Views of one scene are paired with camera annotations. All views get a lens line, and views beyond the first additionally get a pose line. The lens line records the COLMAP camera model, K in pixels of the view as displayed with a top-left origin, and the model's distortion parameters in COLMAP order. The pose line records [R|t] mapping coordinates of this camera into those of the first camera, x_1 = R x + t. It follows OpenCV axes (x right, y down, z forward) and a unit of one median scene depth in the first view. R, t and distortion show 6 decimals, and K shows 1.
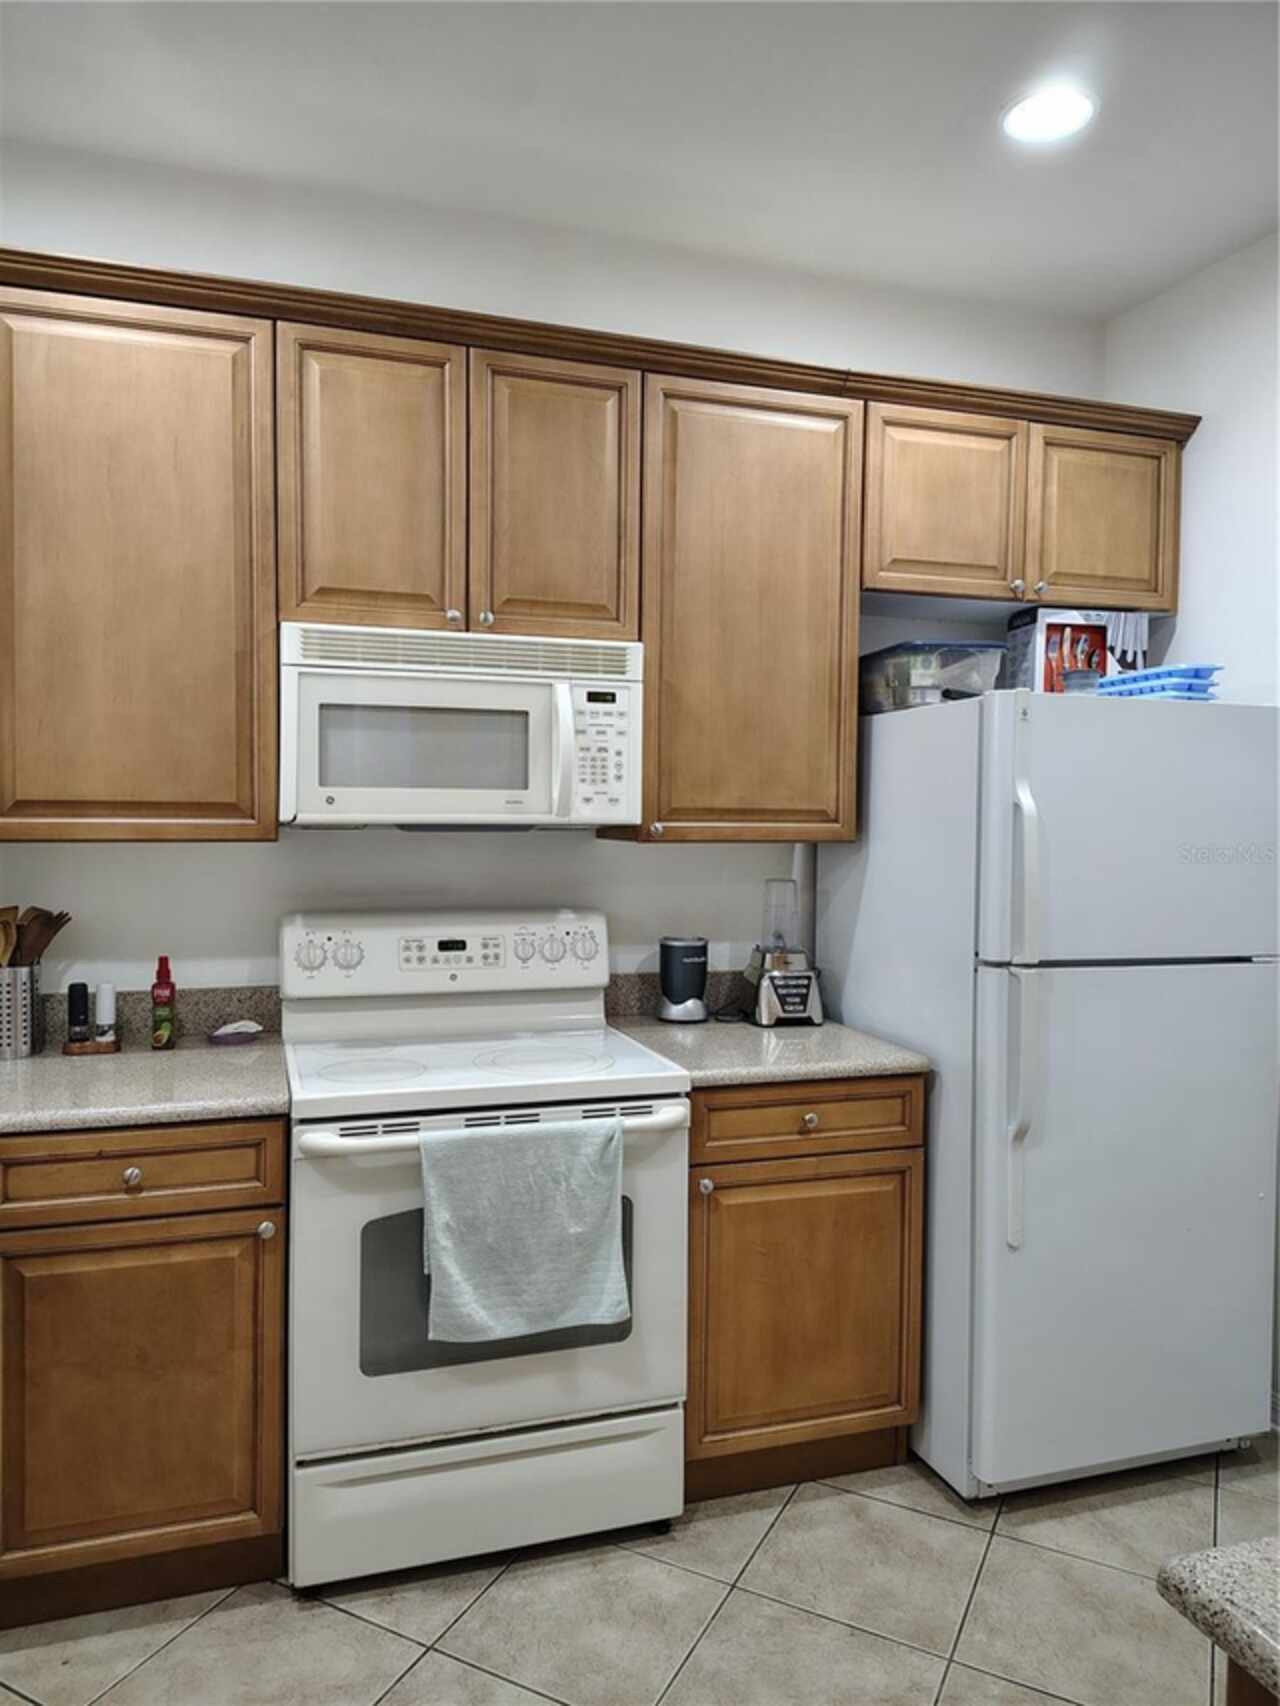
lens RADIAL K [[1189.9, 0, 640.7], [0, 1189.9, 849.9], [0, 0, 1]] dist [0.046366, -0.049637]
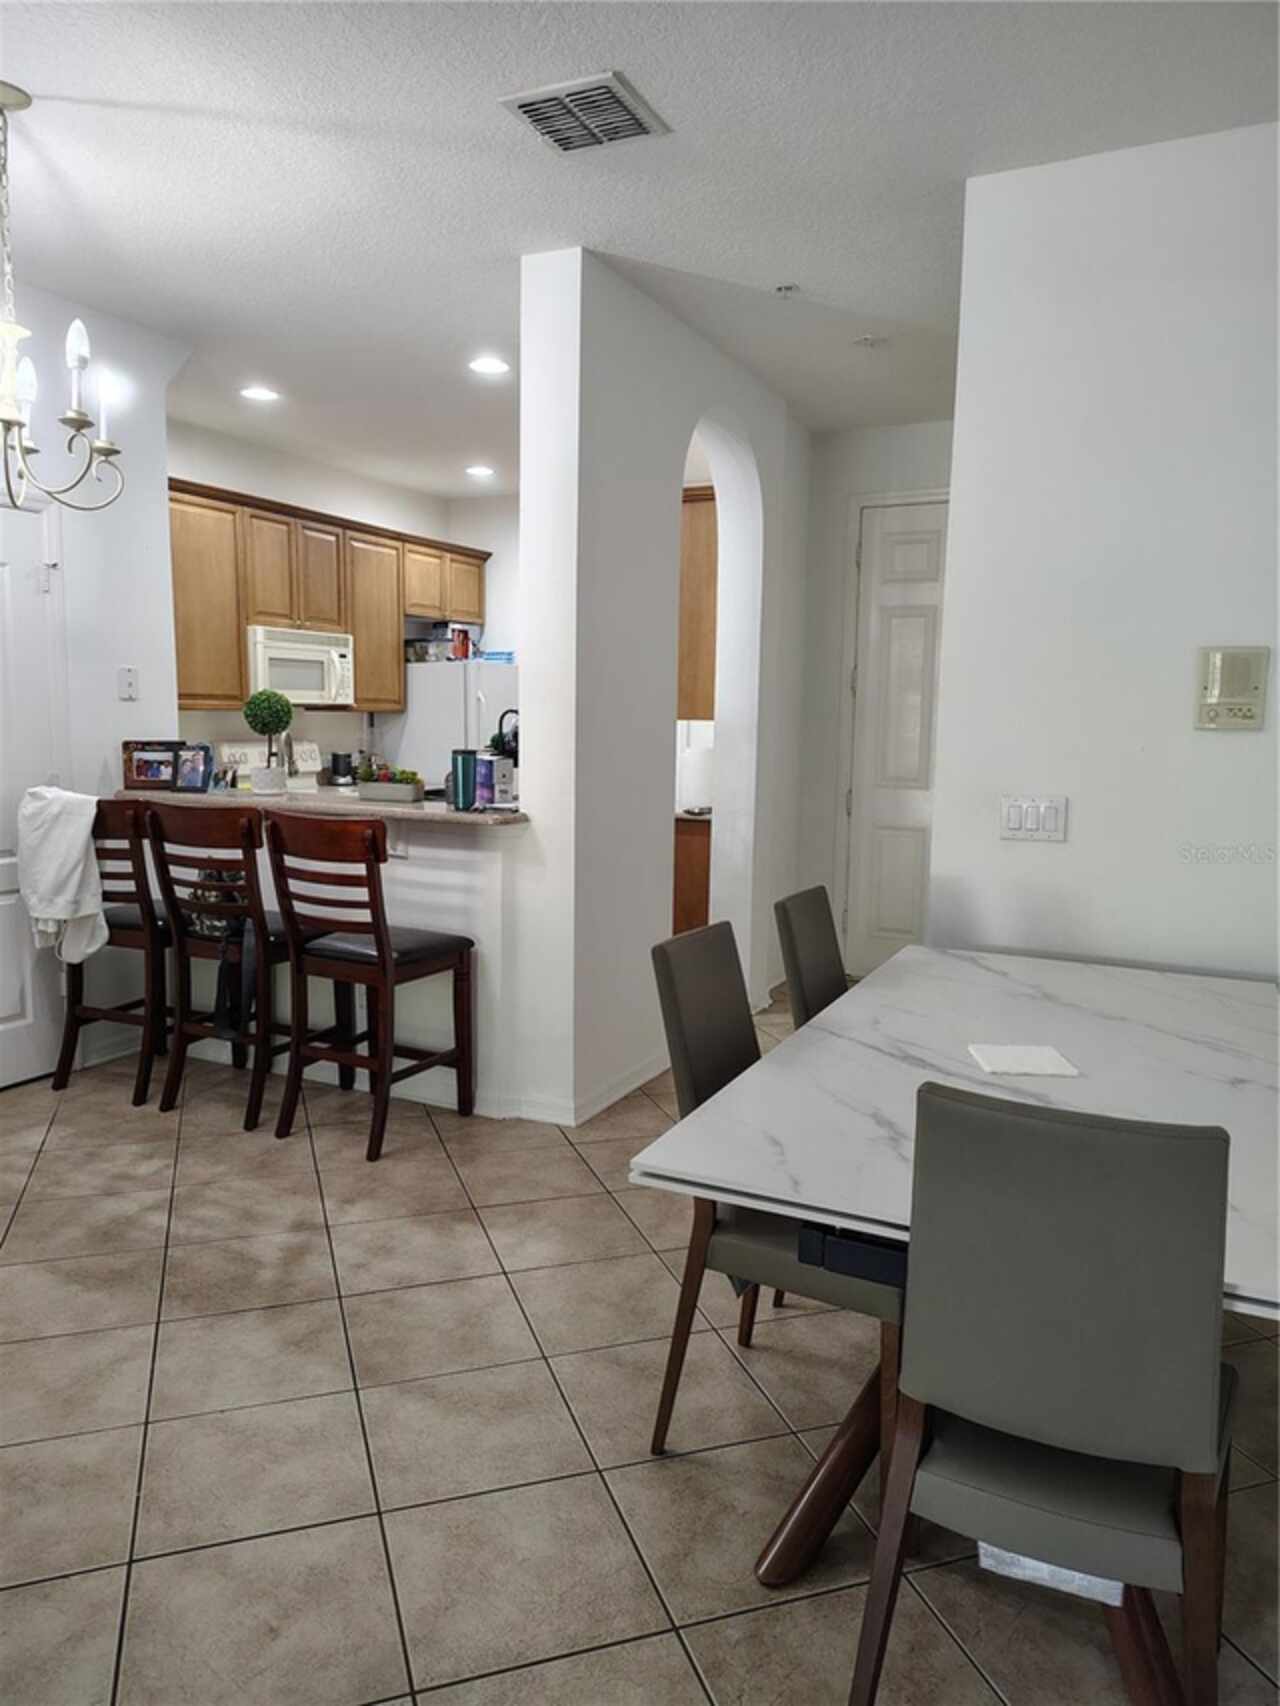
lens RADIAL K [[1189.9, 0, 640.7], [0, 1189.9, 849.9], [0, 0, 1]] dist [0.046366, -0.049637]
pose [[0.691394, -0.087341, 0.717179, -1.593742], [0.021272, 0.994696, 0.100632, 0.049420], [-0.722165, -0.054321, 0.689585, -1.397387]]
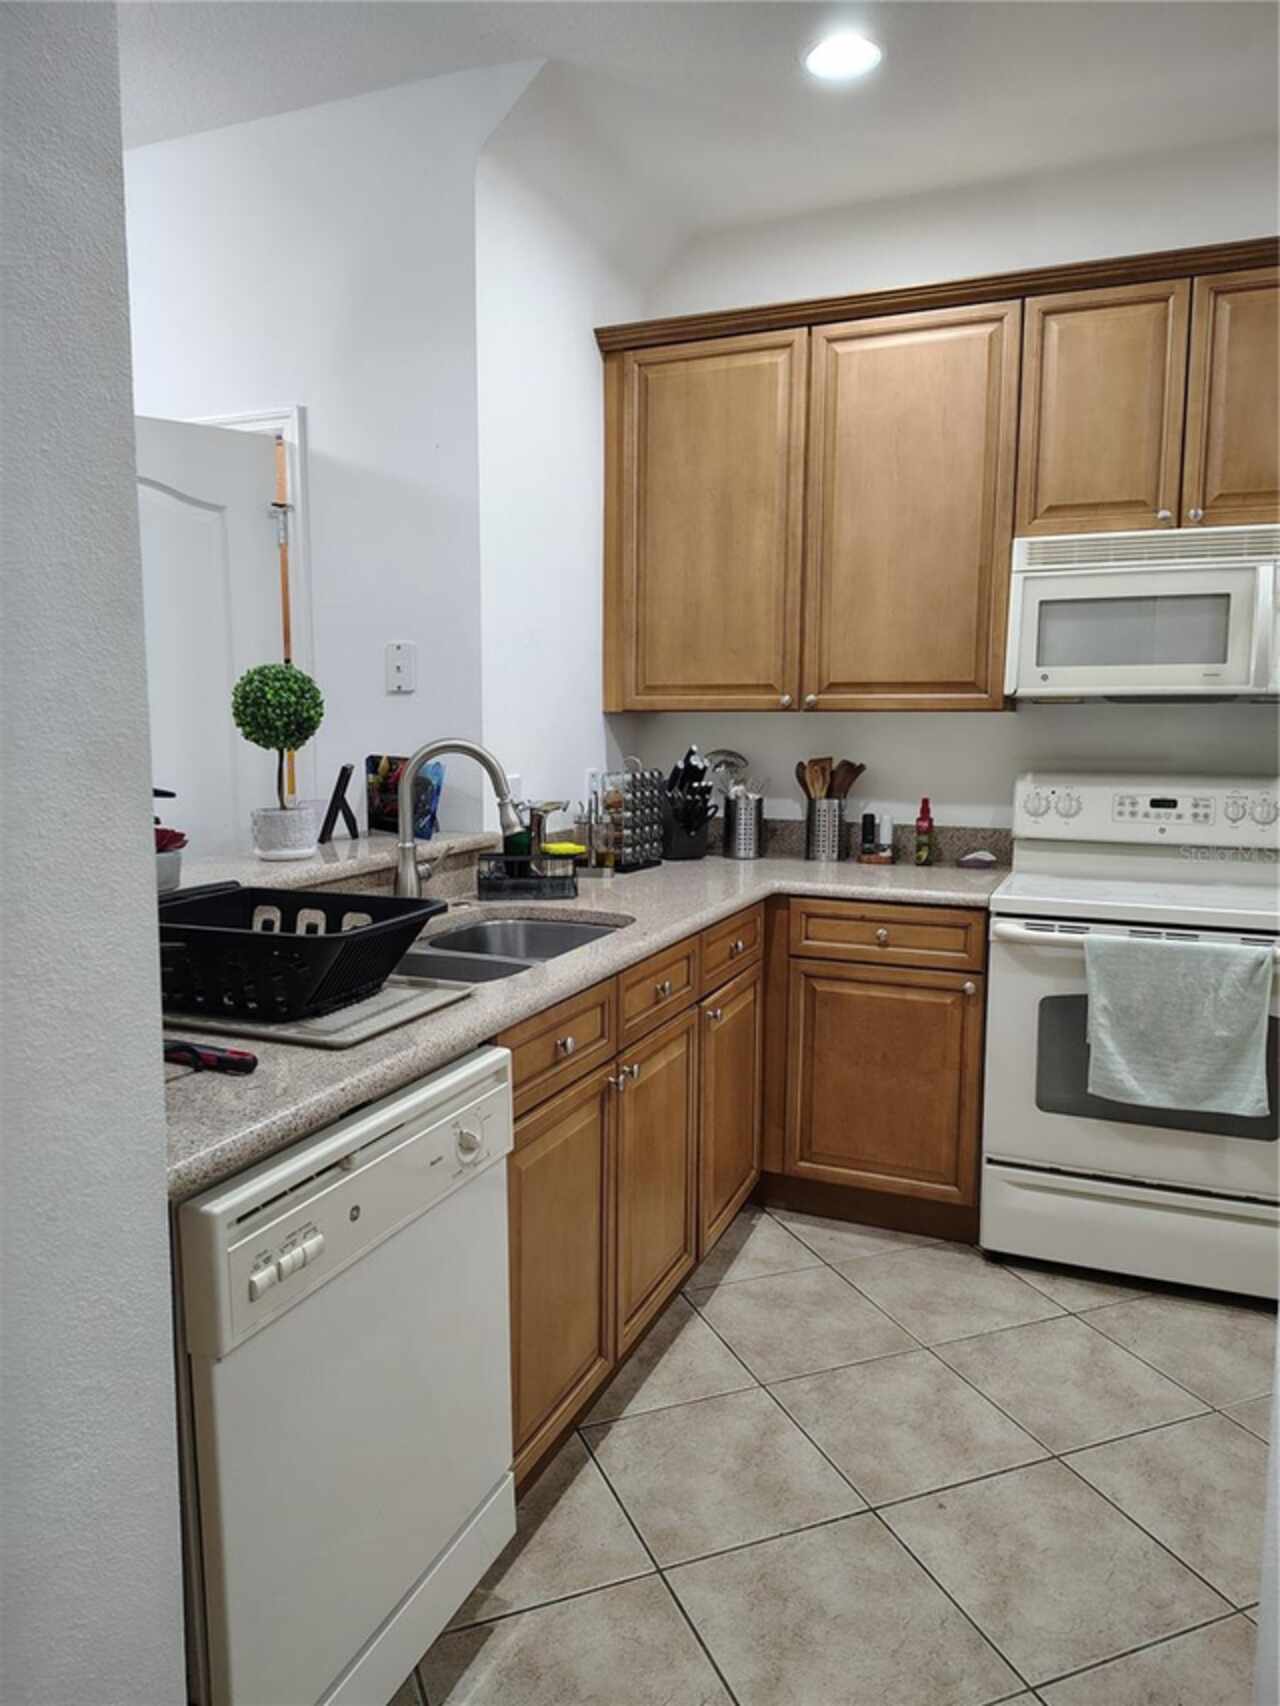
lens RADIAL K [[1186.8, 0, 640.0], [0, 1186.8, 853.0], [0, 0, 1]] dist [0.198760, -0.279272]
pose [[0.755320, 0.071593, -0.651434, 0.268819], [-0.024897, 0.996432, 0.080641, 0.051494], [0.654883, -0.044691, 0.754407, -0.269320]]
